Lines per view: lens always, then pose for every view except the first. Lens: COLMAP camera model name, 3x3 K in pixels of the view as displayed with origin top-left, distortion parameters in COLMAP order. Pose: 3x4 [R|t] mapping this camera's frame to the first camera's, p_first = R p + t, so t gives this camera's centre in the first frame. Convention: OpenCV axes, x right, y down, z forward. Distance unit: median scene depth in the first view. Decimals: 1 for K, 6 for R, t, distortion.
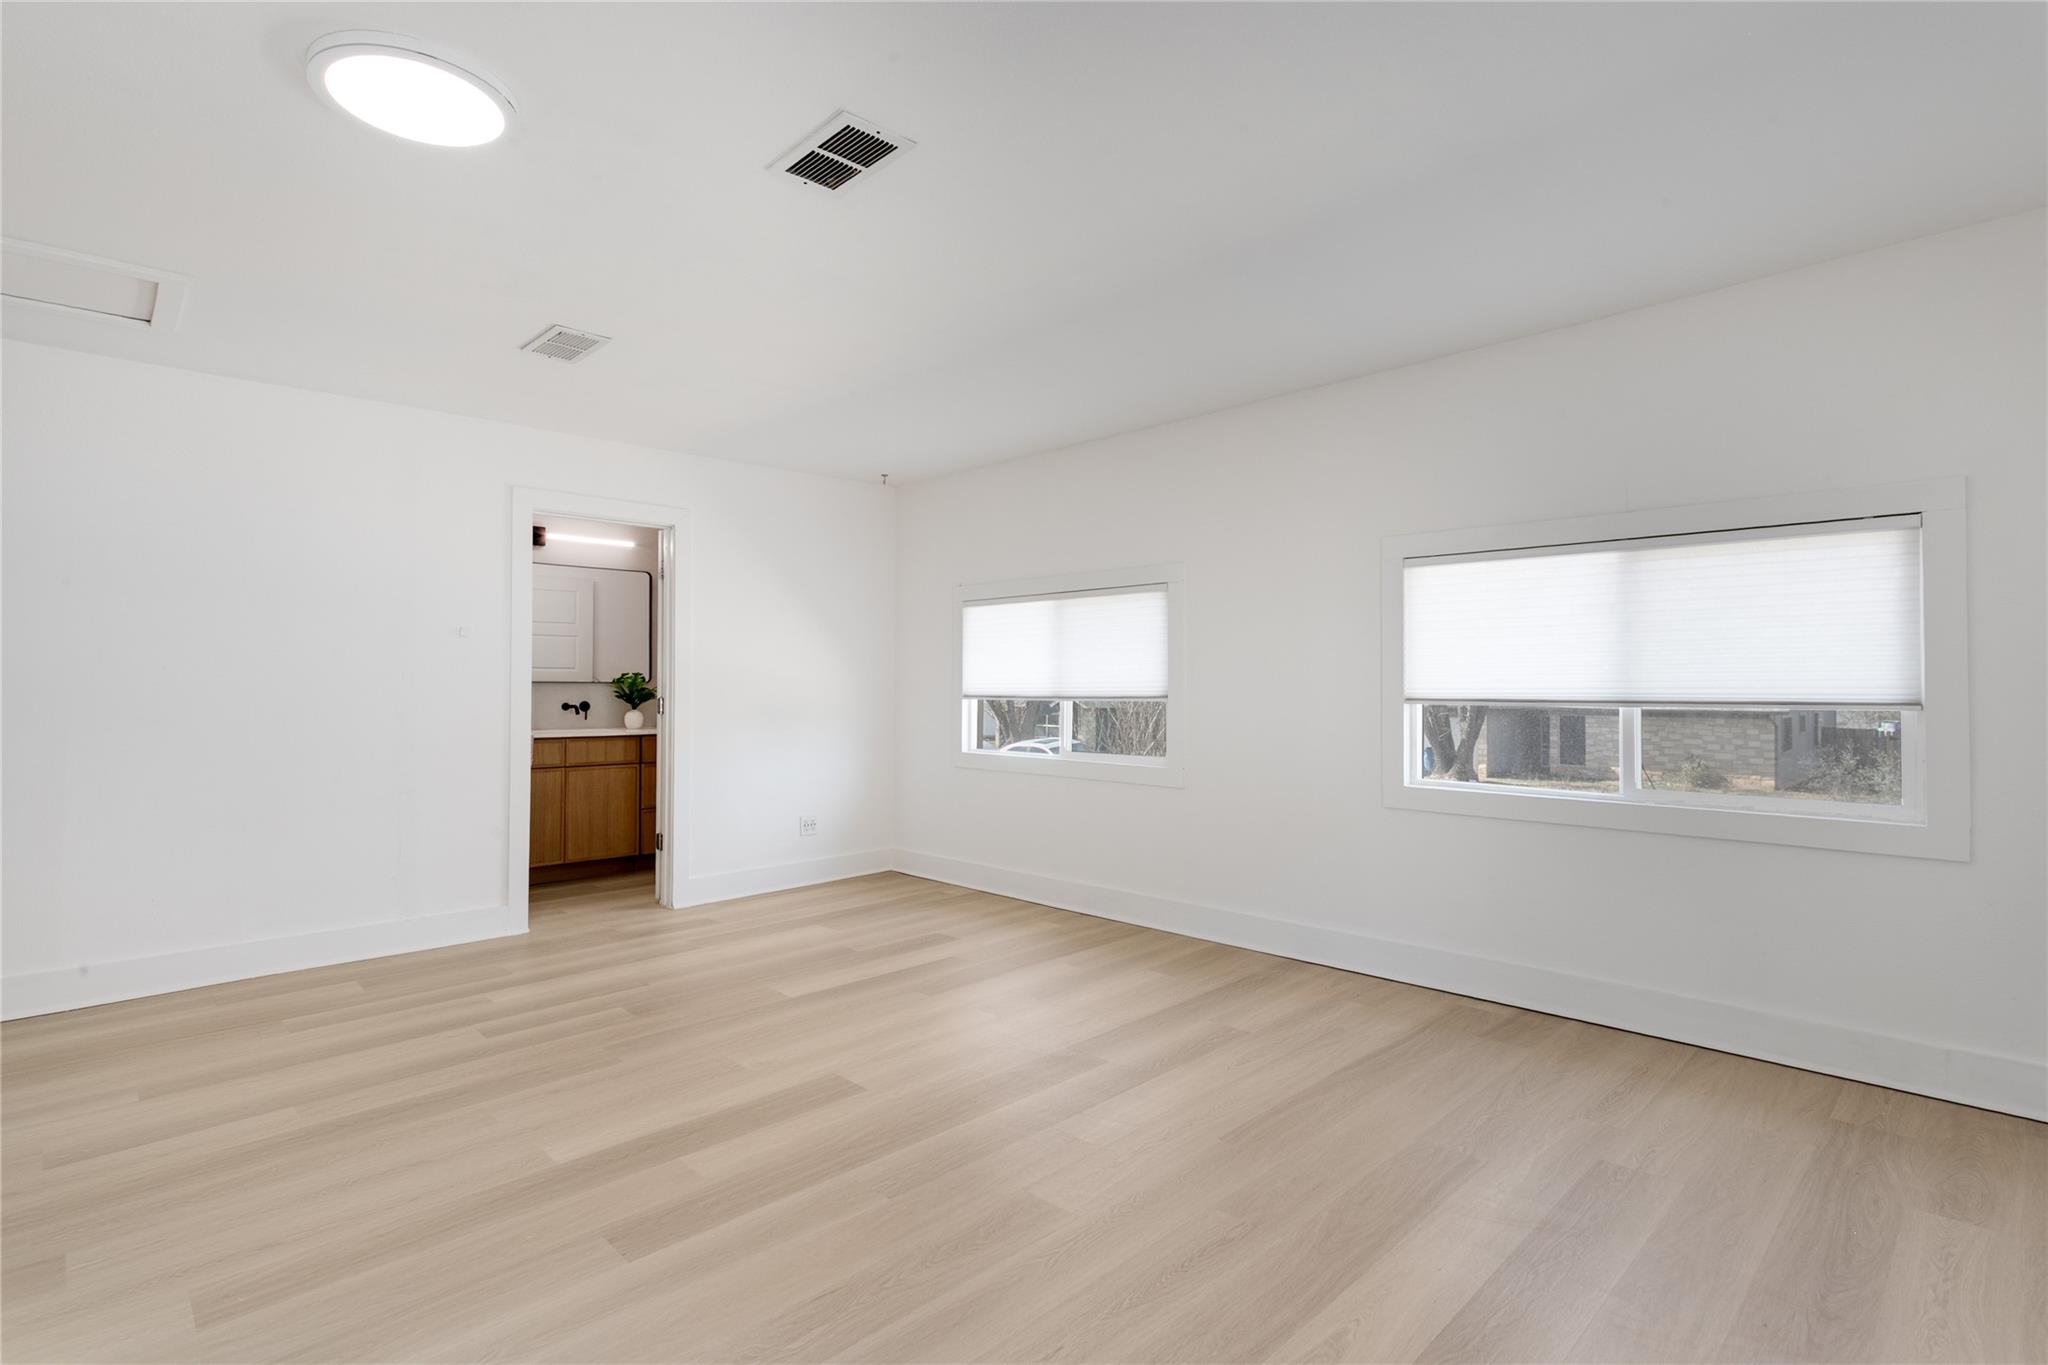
lens RADIAL K [[979.2, 0, 1013.1], [0, 979.2, 689.0], [0, 0, 1]] dist [0.002319, 0.001086]
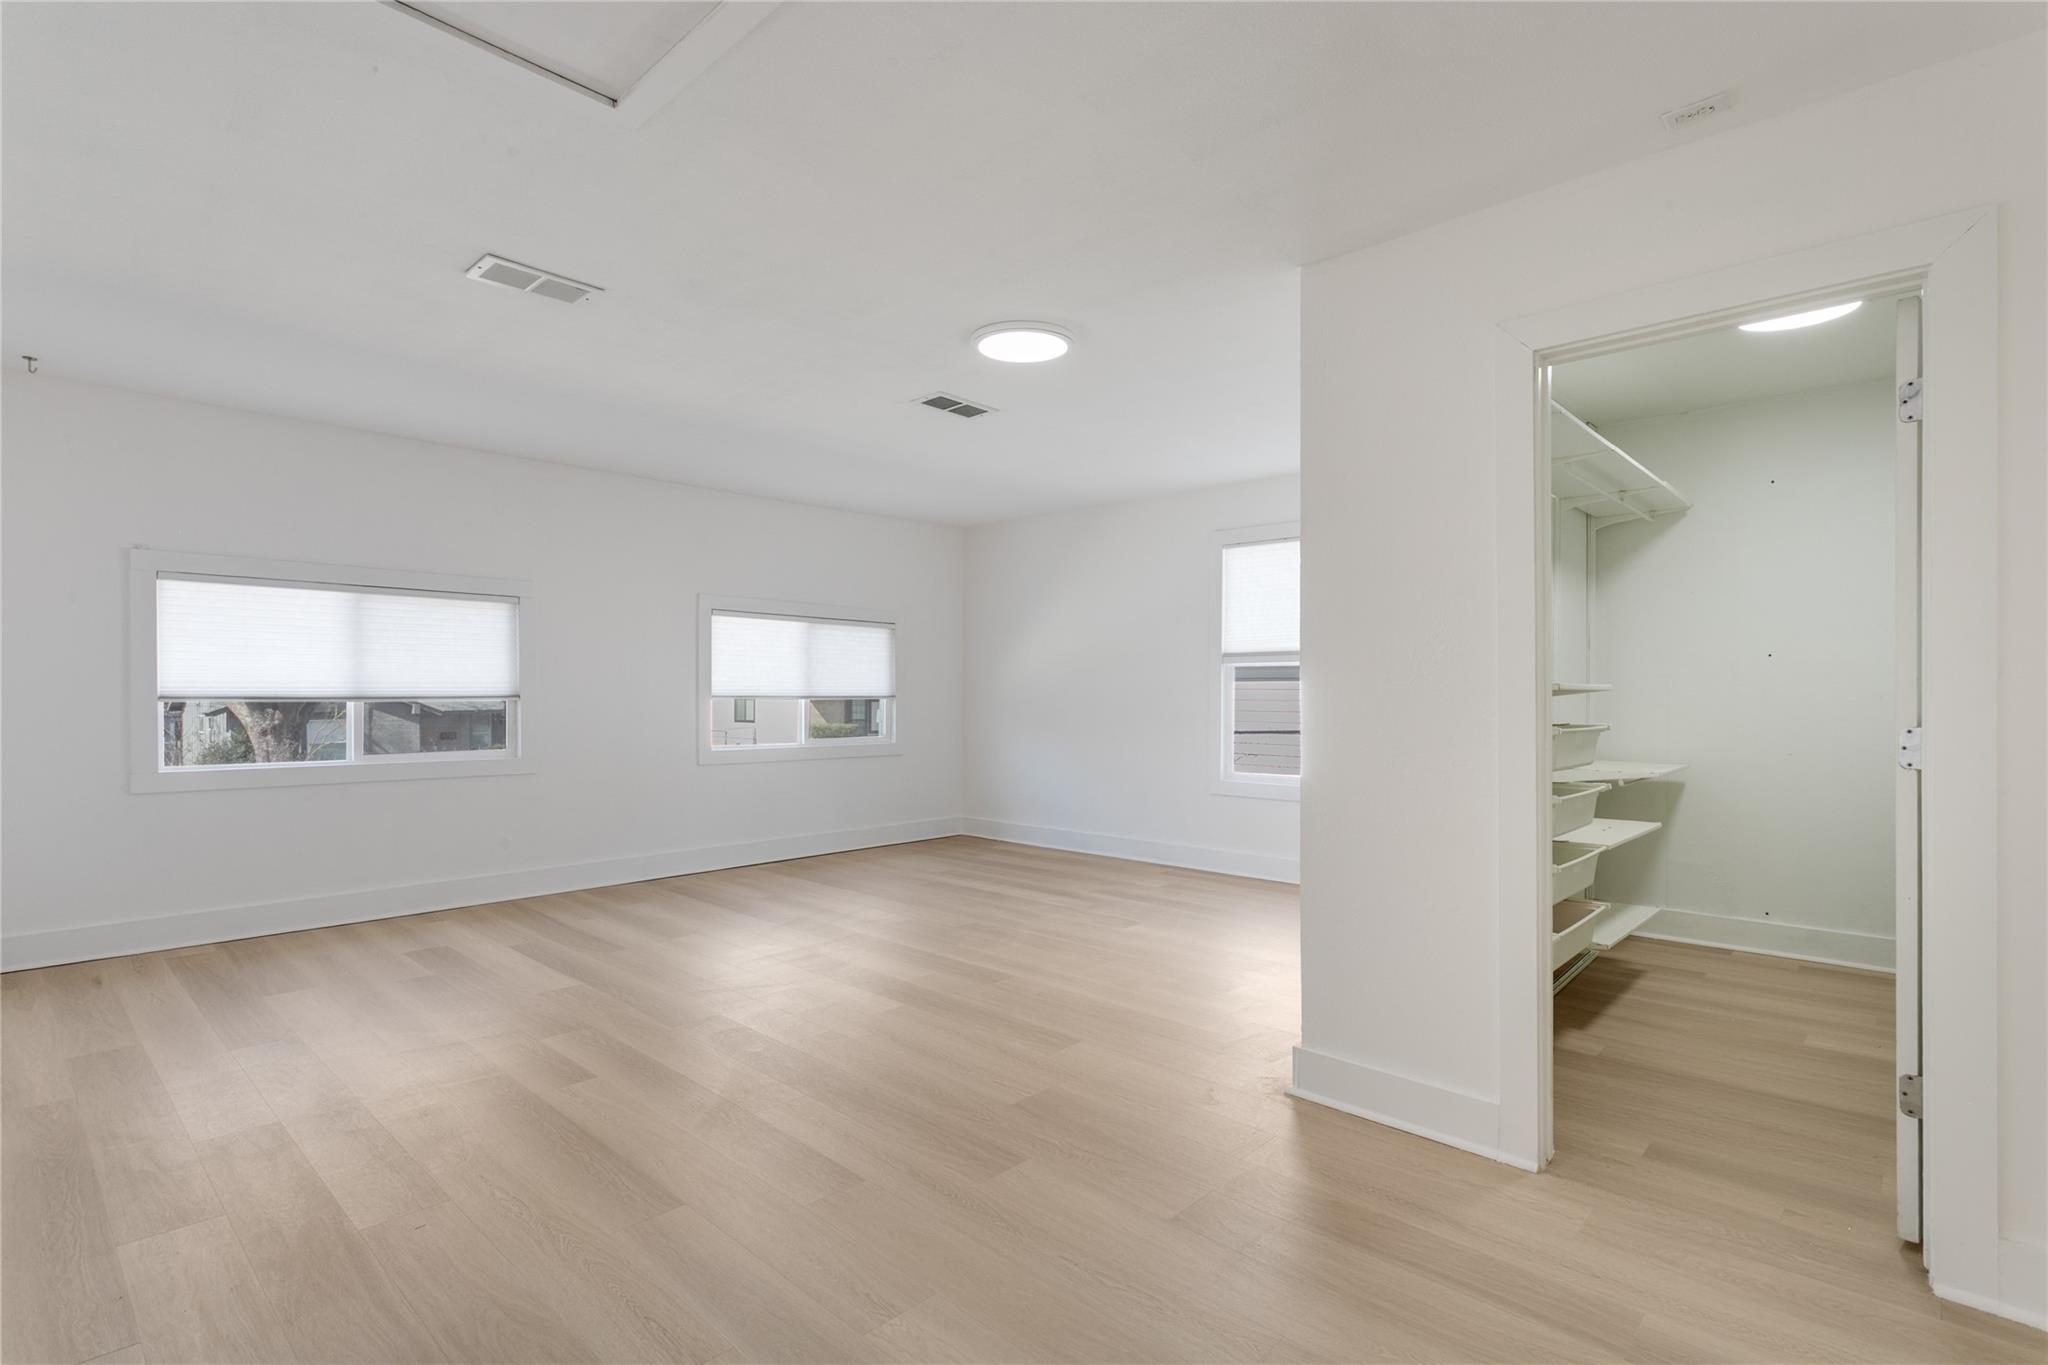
lens RADIAL K [[979.2, 0, 1013.1], [0, 979.2, 689.0], [0, 0, 1]] dist [0.002319, 0.001086]
pose [[-0.021880, -0.003385, 0.999755, -0.998078], [-0.004187, 0.999986, 0.003294, -0.006626], [-0.999752, -0.004114, -0.021894, 0.434660]]
